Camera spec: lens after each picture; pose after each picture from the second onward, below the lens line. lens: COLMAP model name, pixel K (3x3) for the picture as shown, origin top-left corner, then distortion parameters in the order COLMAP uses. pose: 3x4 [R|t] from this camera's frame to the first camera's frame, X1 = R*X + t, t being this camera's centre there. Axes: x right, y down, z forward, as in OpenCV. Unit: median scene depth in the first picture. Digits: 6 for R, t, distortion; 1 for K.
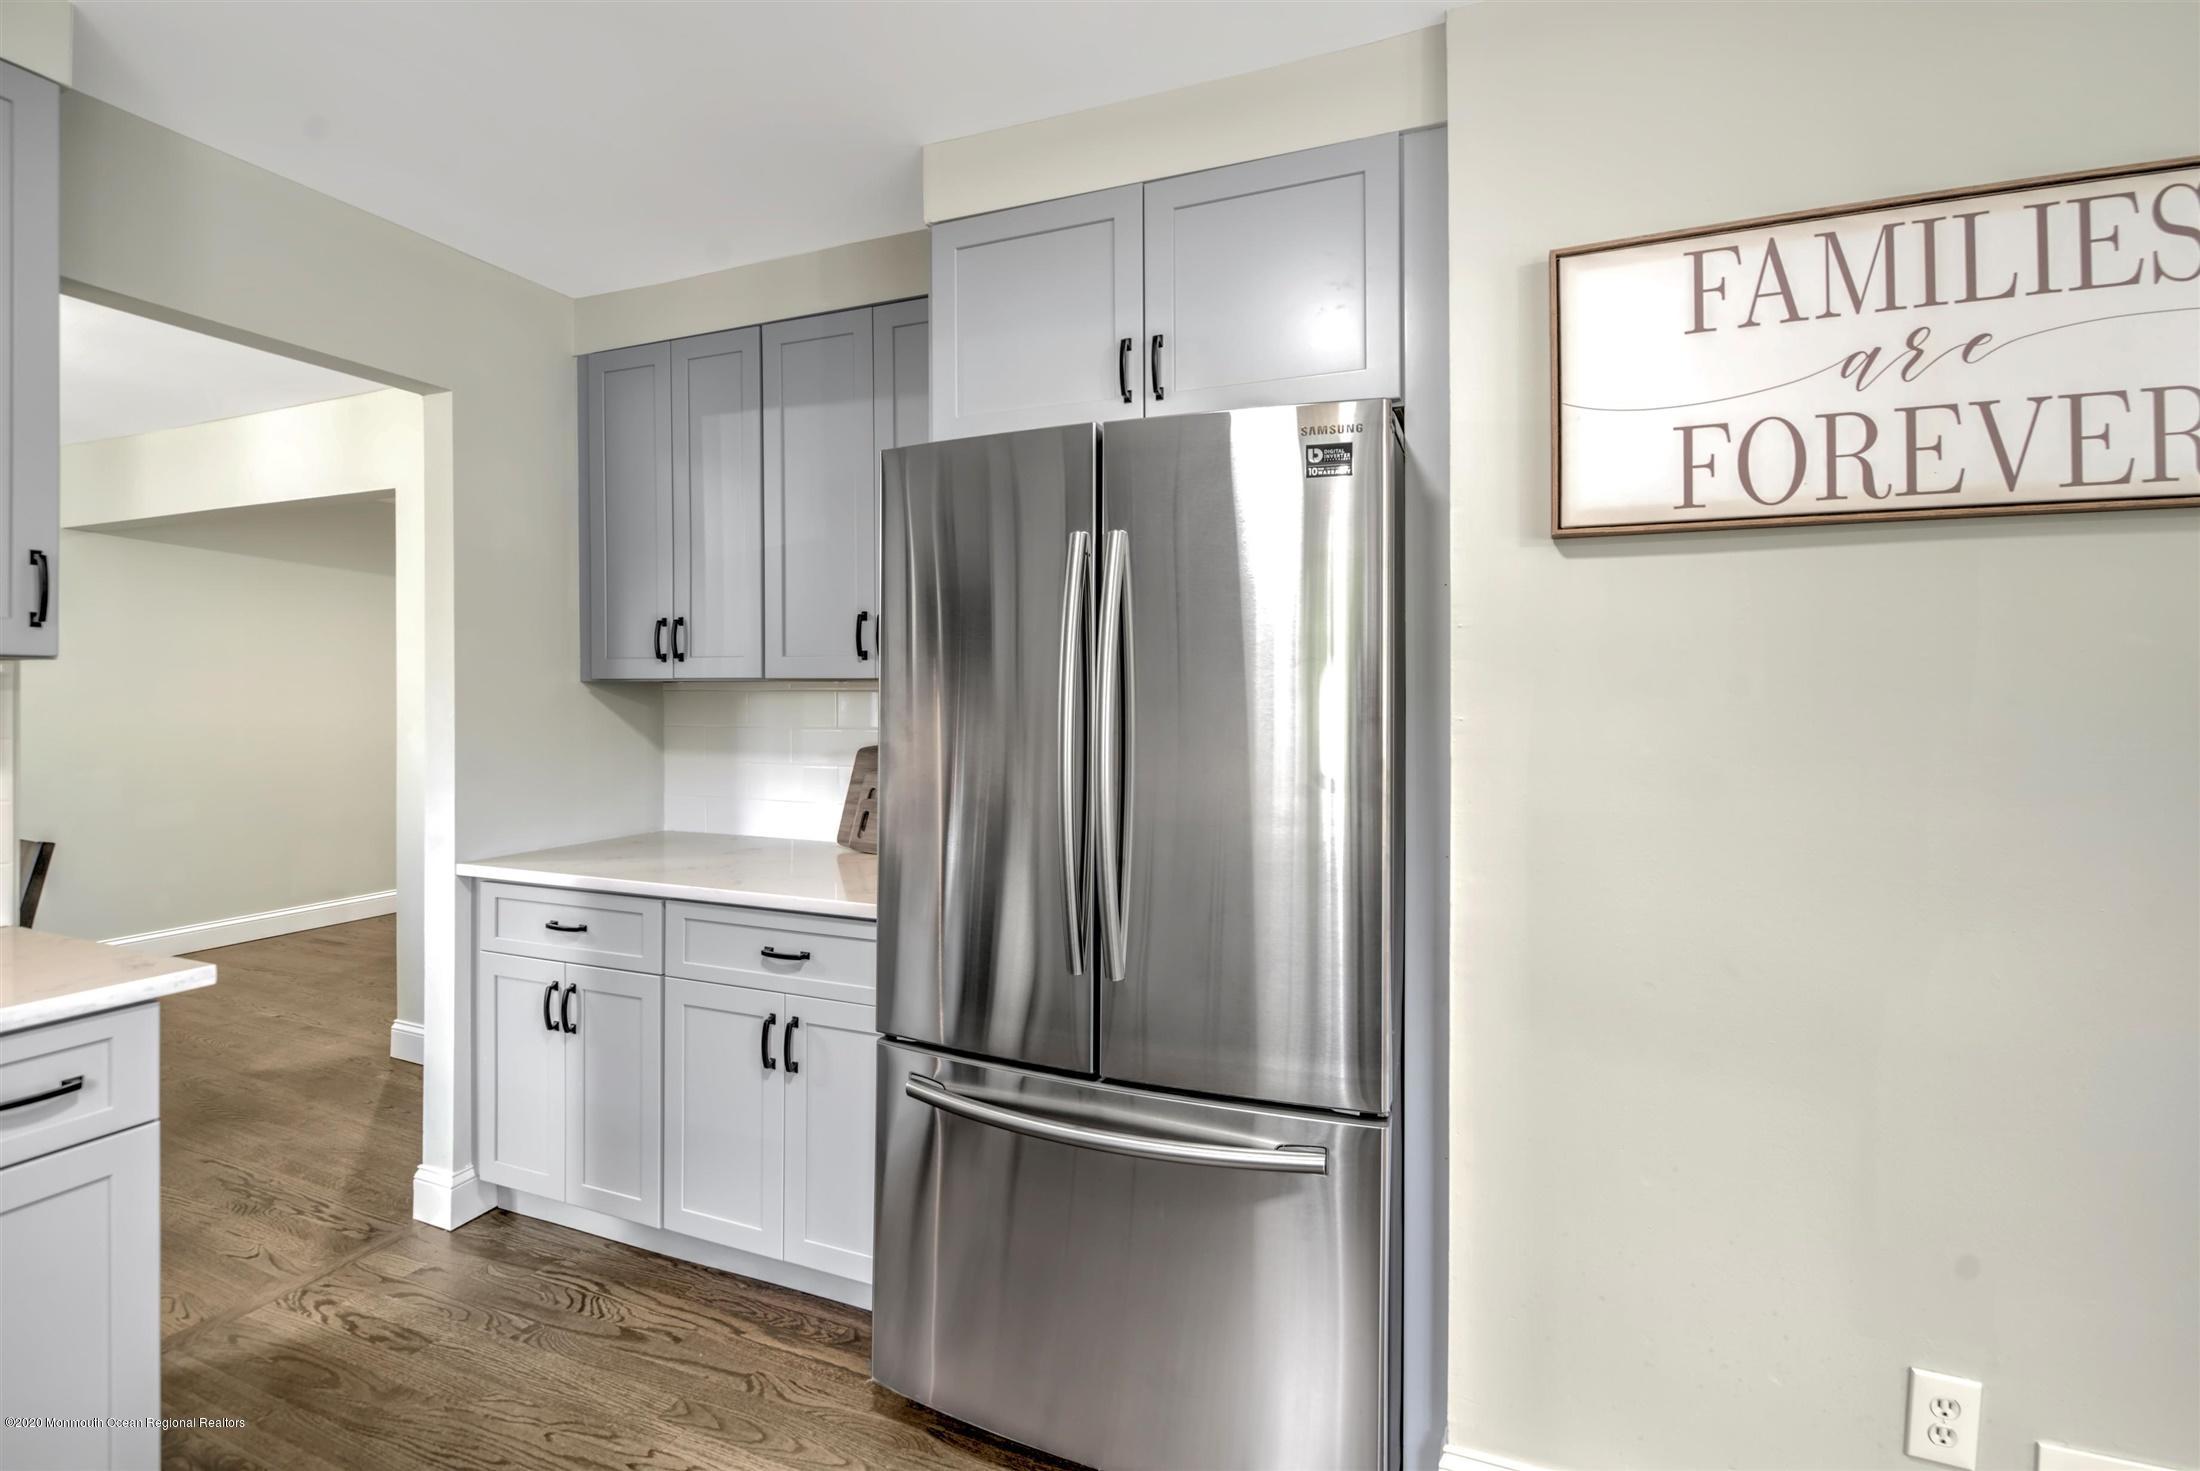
lens RADIAL K [[976.4, 0, 1104.6], [0, 976.4, 695.9], [0, 0, 1]] dist [0.016741, -0.016411]
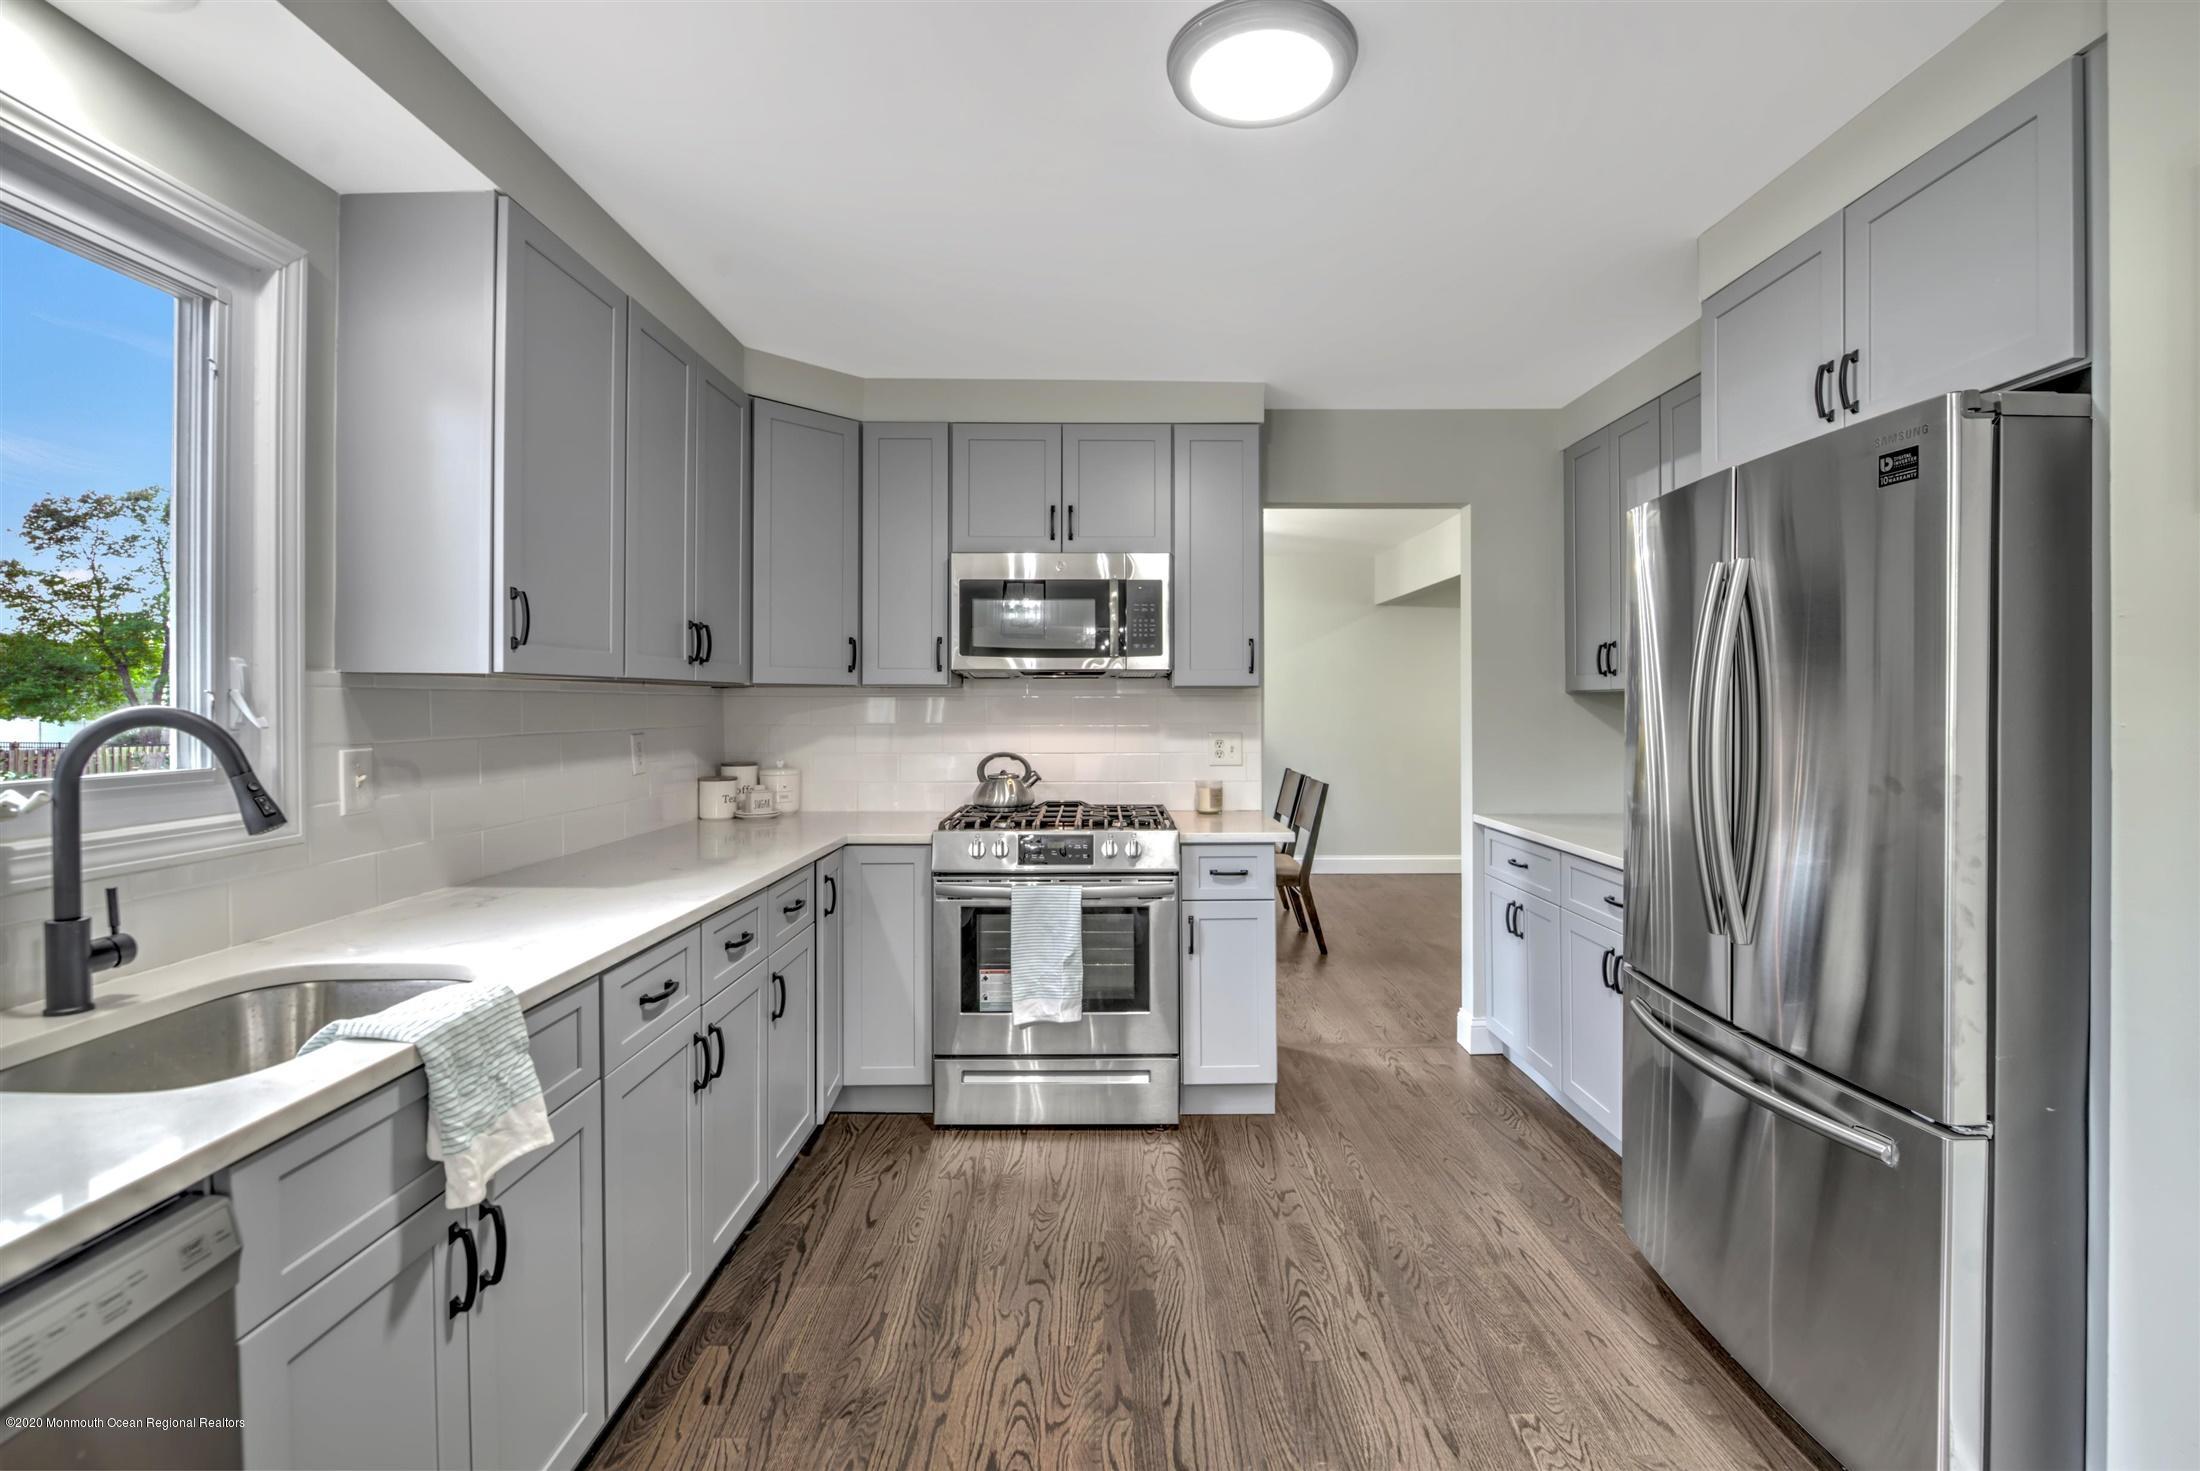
lens RADIAL K [[995.0, 0, 1110.8], [0, 995.0, 719.2], [0, 0, 1]] dist [-0.004055, -0.001122]
pose [[0.370215, 0.010752, -0.928884, 0.611355], [0.001385, 0.999926, 0.012126, 0.005297], [0.928945, -0.005775, 0.370173, -0.098748]]
